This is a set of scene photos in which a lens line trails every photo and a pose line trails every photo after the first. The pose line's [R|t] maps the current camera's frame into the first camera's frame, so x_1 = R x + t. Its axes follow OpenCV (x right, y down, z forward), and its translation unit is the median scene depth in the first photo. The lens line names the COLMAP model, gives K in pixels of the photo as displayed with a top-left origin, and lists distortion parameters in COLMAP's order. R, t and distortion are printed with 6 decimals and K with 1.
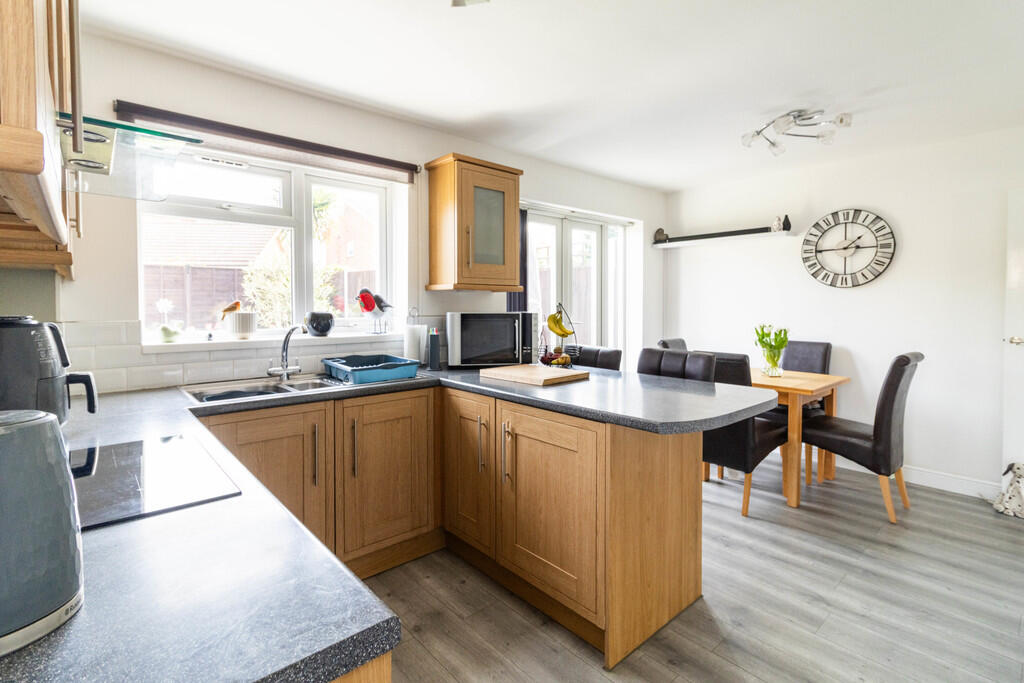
lens RADIAL K [[481.0, 0, 510.1], [0, 481.0, 316.7], [0, 0, 1]] dist [0.008495, 0.000551]
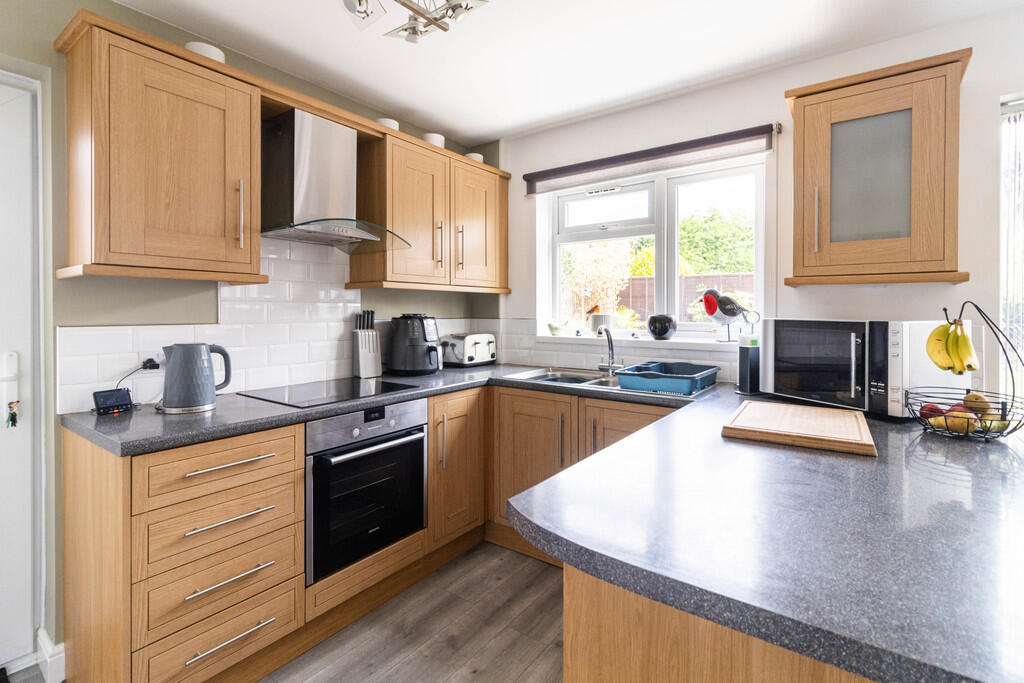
lens RADIAL K [[481.0, 0, 508.5], [0, 481.0, 311.1], [0, 0, 1]] dist [0.008495, 0.000551]
pose [[0.214093, 0.005387, -0.976799, 0.505628], [-0.022331, 0.999750, 0.000620, -0.011261], [0.976558, 0.021680, 0.214159, 0.477917]]
